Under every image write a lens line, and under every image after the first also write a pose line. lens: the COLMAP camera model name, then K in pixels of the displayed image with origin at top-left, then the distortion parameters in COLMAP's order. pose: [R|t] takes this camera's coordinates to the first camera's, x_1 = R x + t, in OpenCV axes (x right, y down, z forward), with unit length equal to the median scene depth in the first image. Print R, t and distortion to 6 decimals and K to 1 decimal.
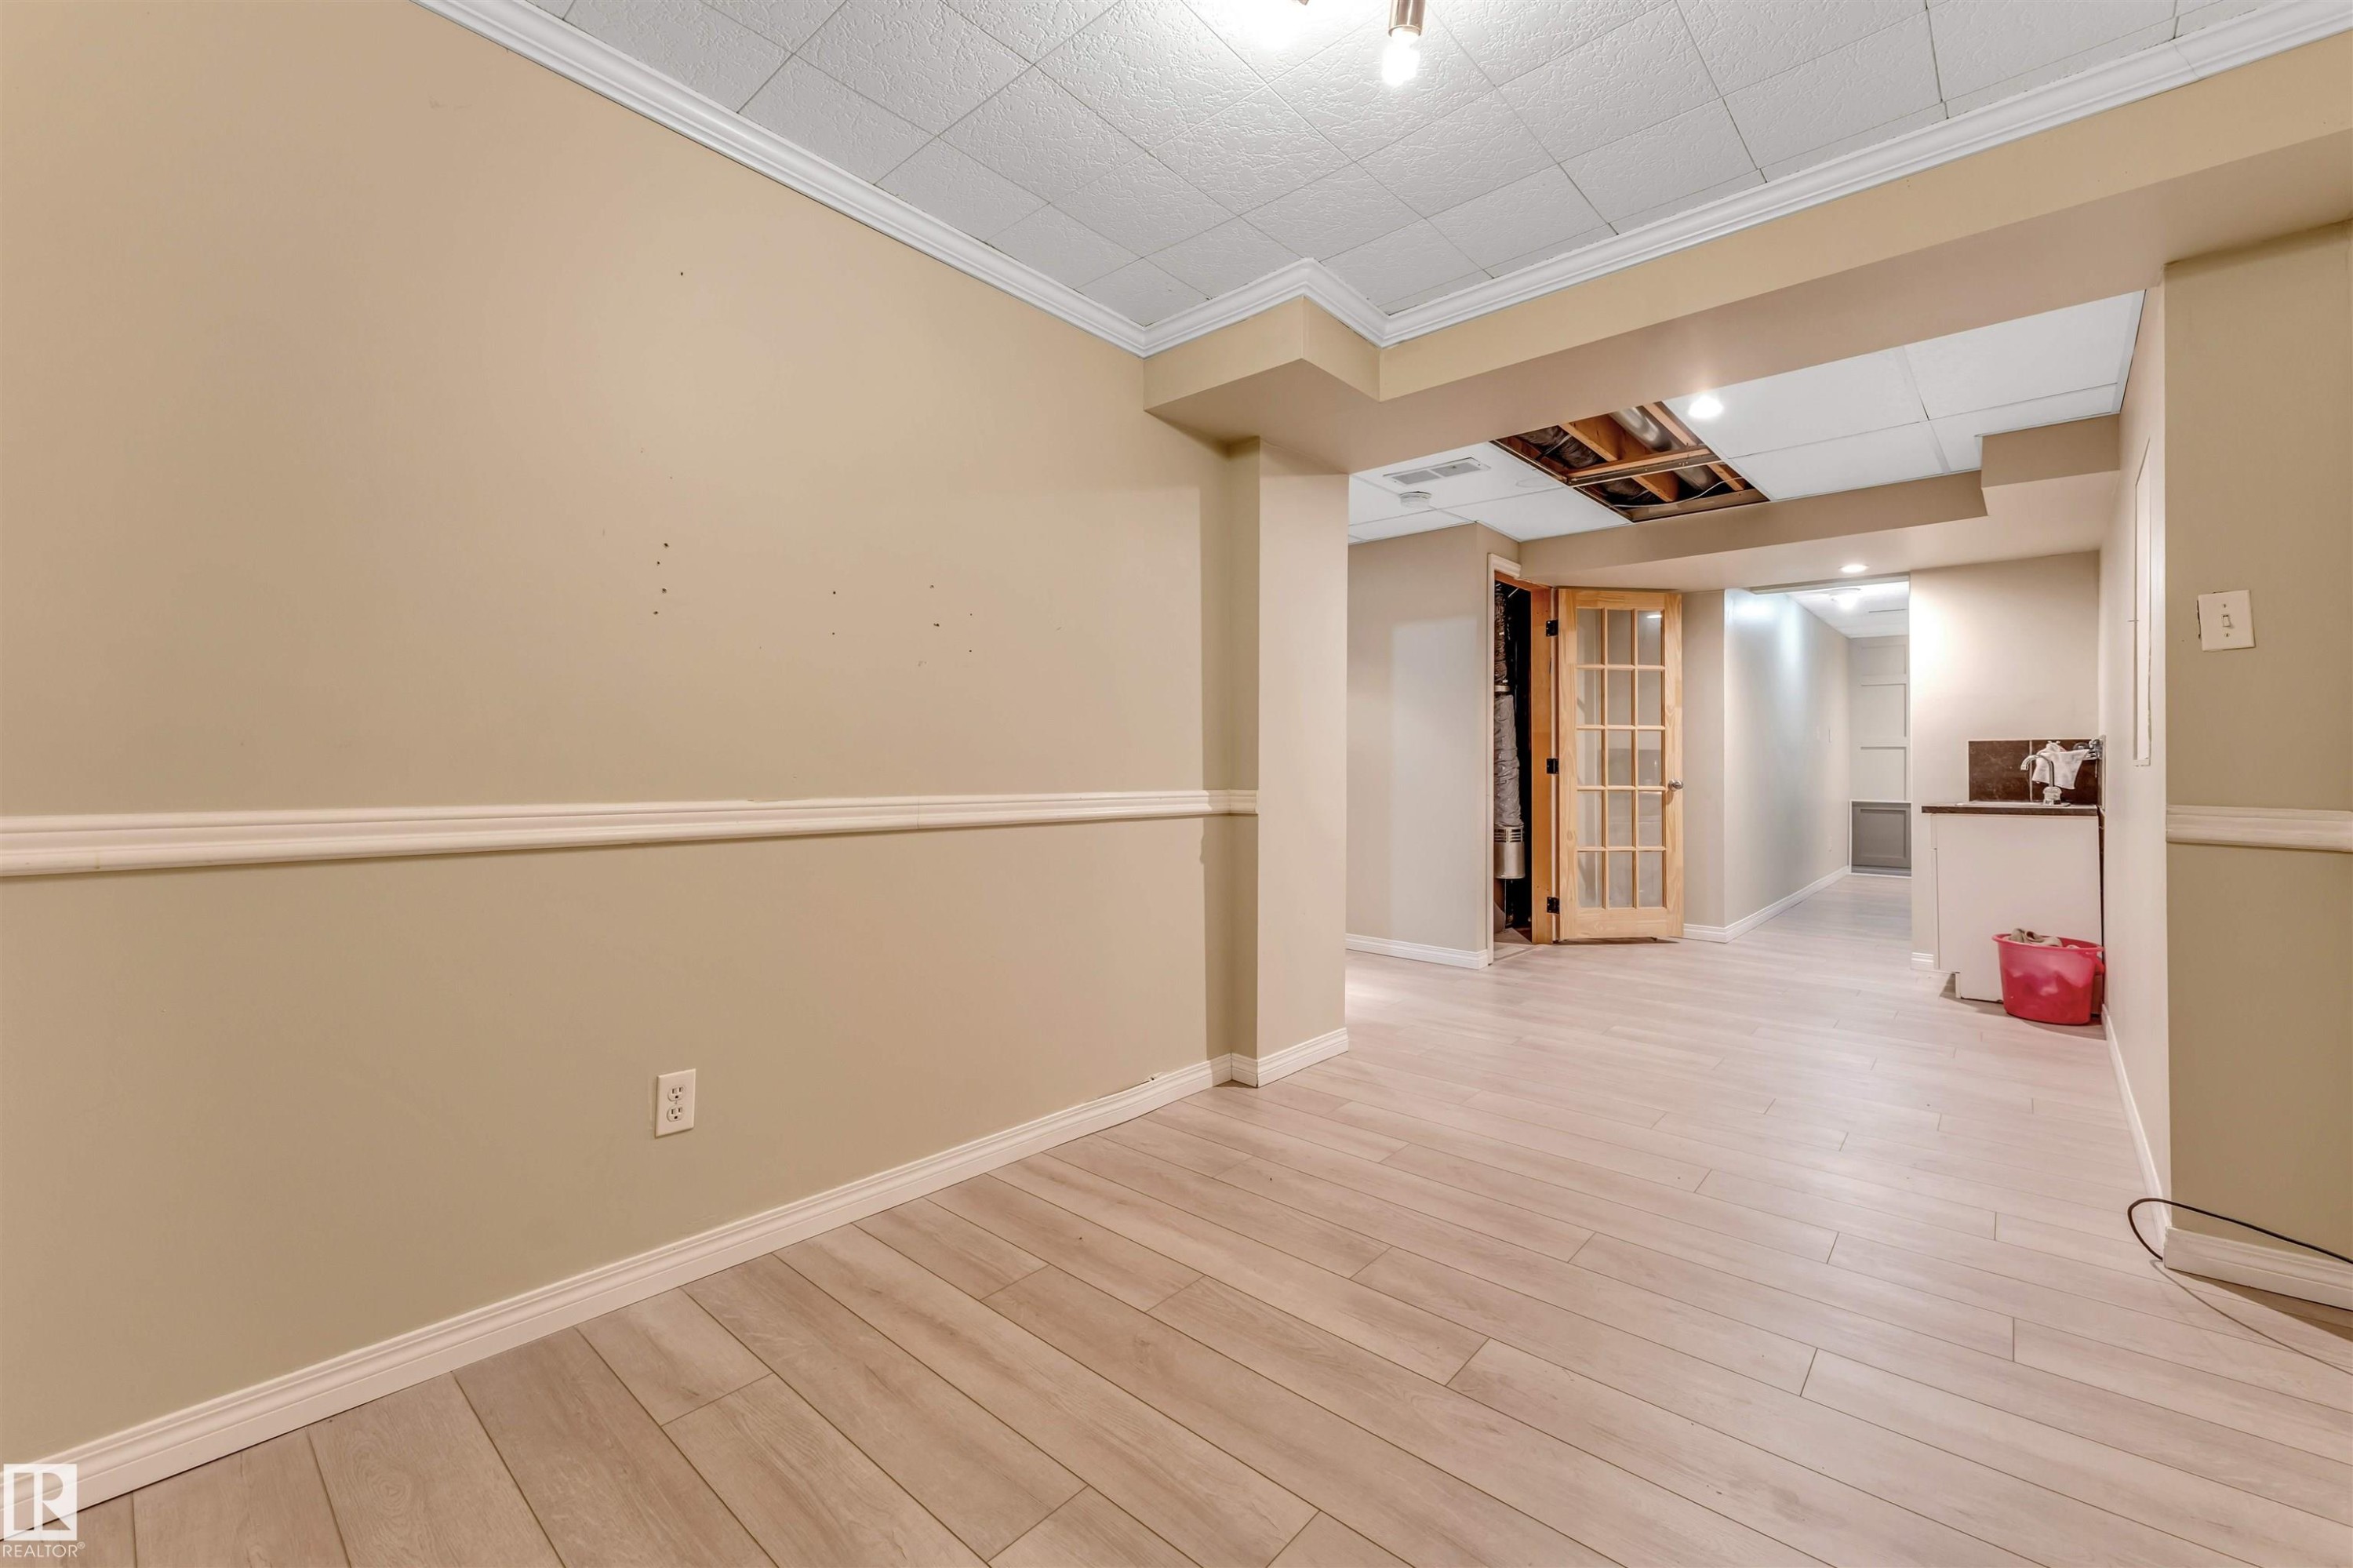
lens RADIAL K [[963.0, 0, 1177.7], [0, 963.0, 761.1], [0, 0, 1]] dist [-0.000542, -0.000055]
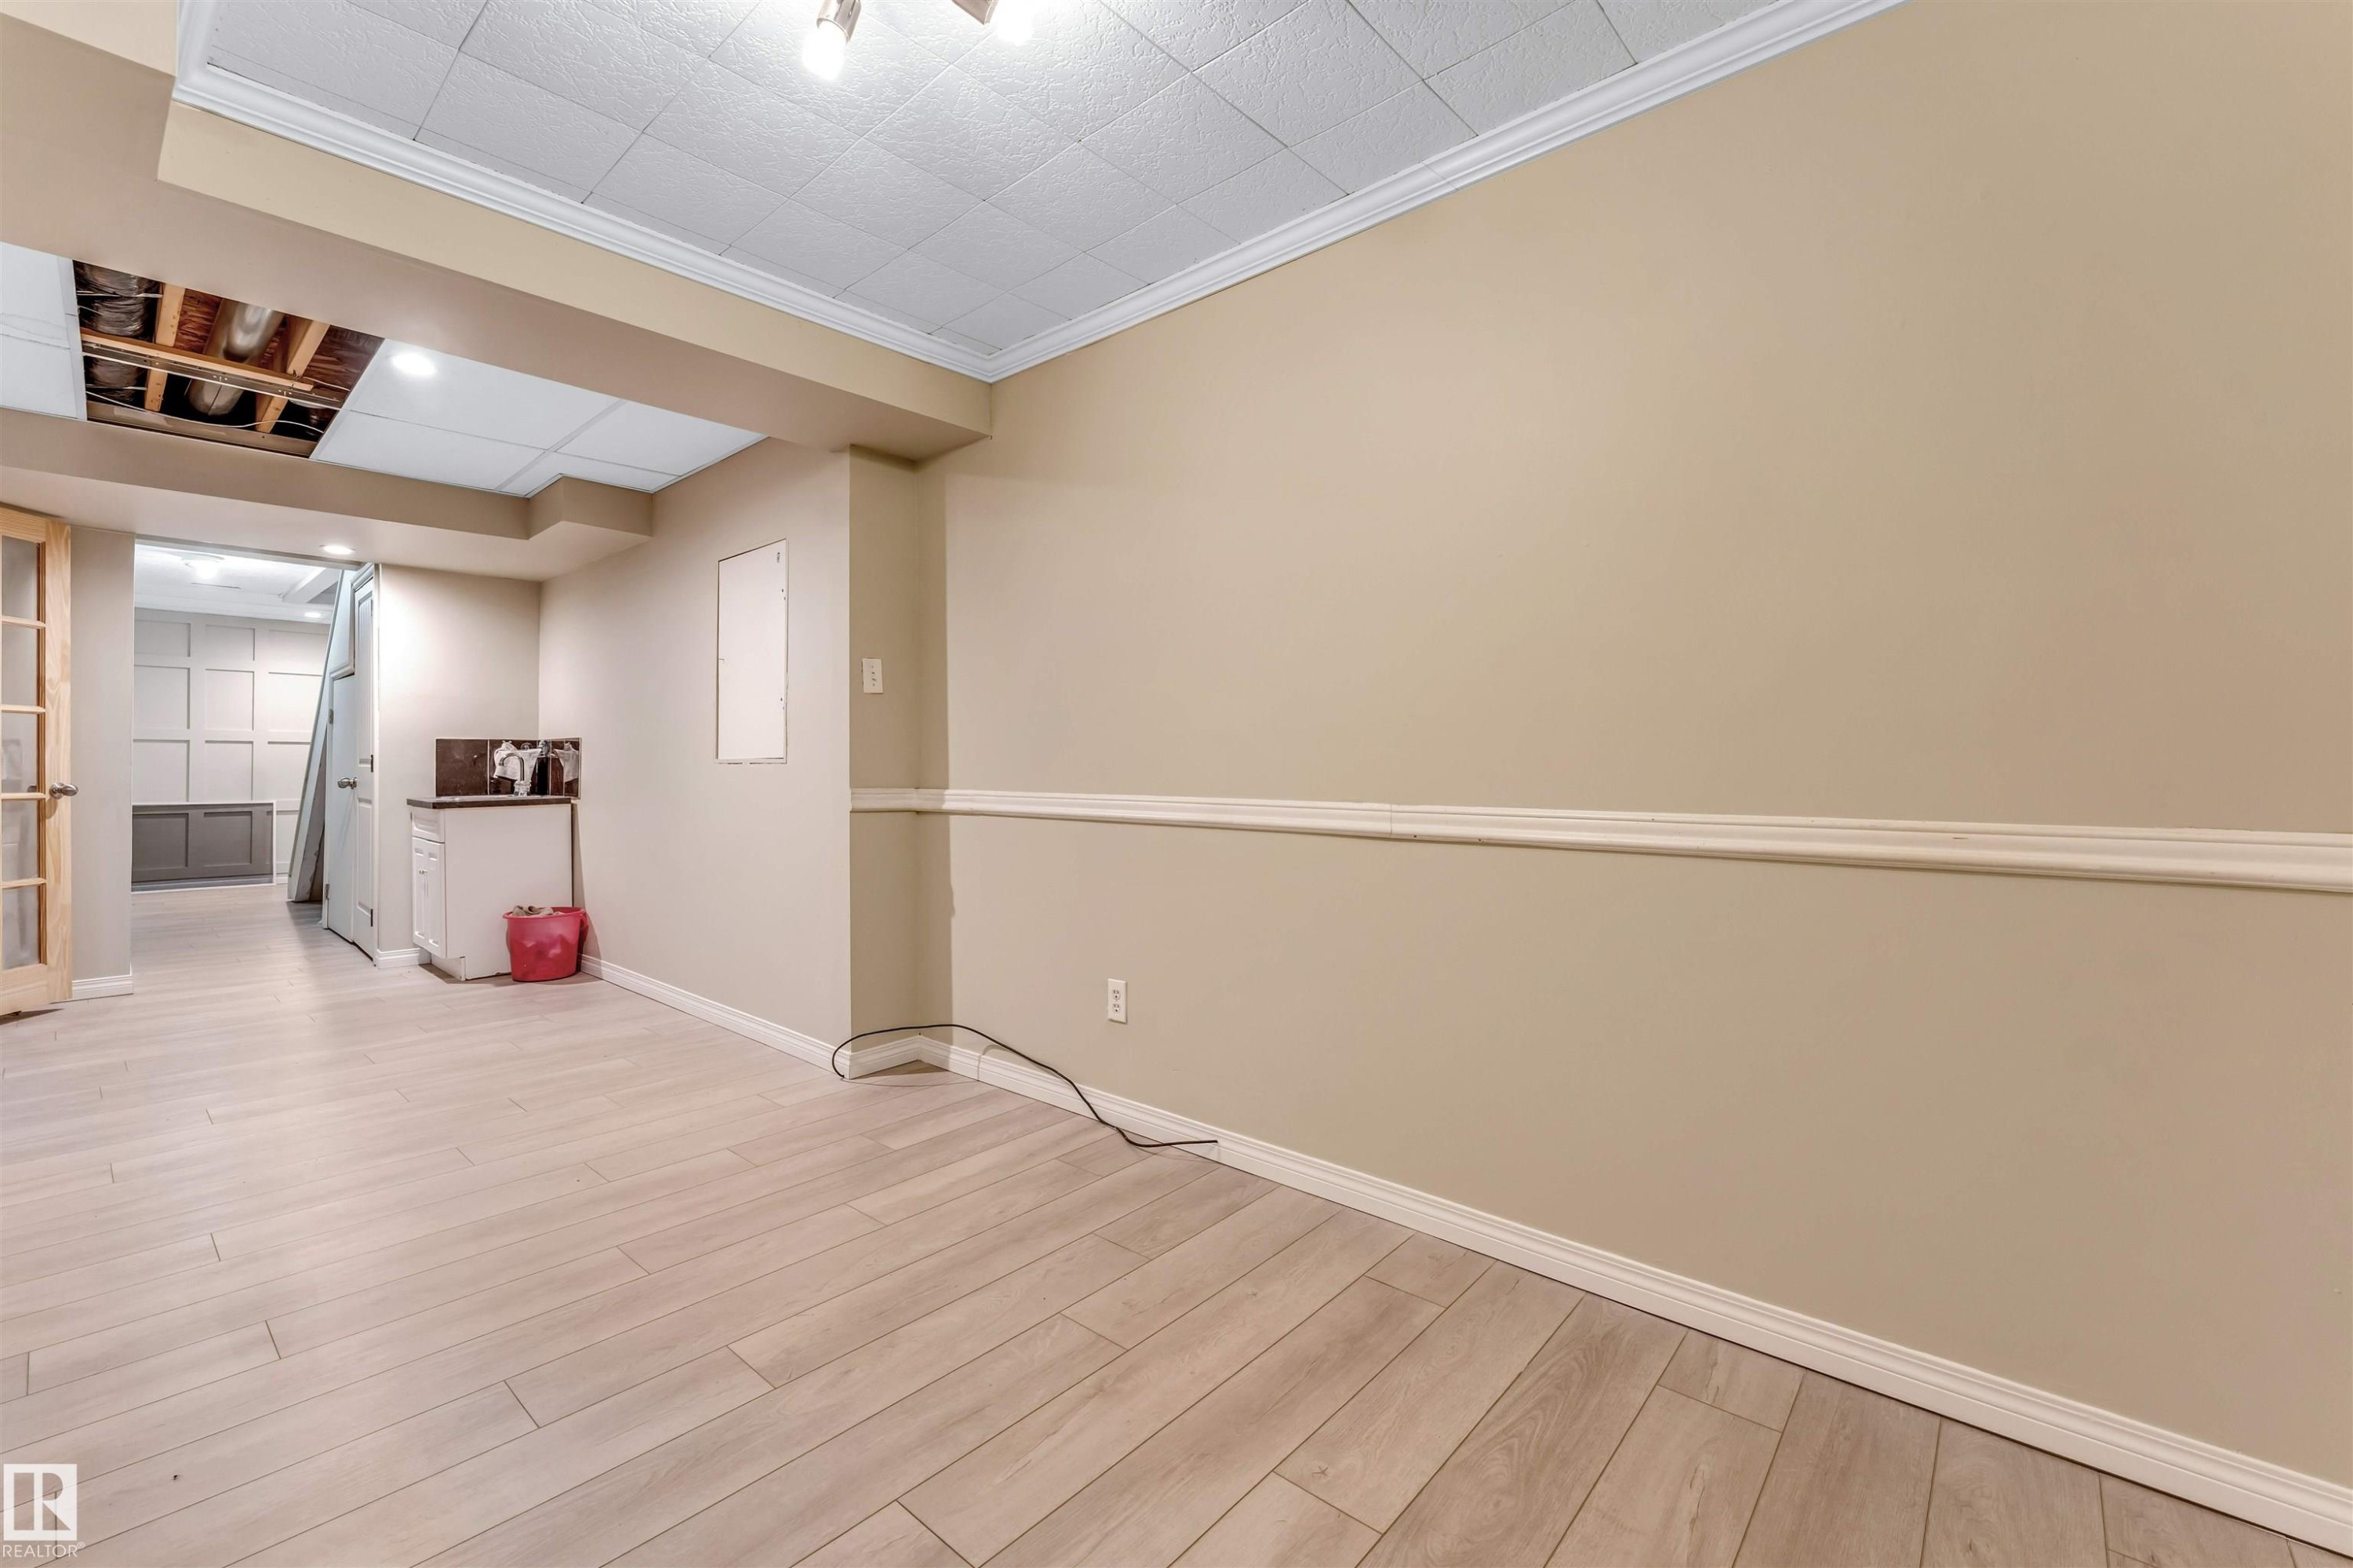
lens RADIAL K [[969.7, 0, 1176.5], [0, 969.7, 784.0], [0, 0, 1]] dist [0.000202, 0.000096]
pose [[-0.001401, -0.024891, 0.999689, -0.276026], [-0.004320, 0.999681, 0.024885, -0.002167], [-0.999990, -0.004283, -0.001508, 0.227032]]
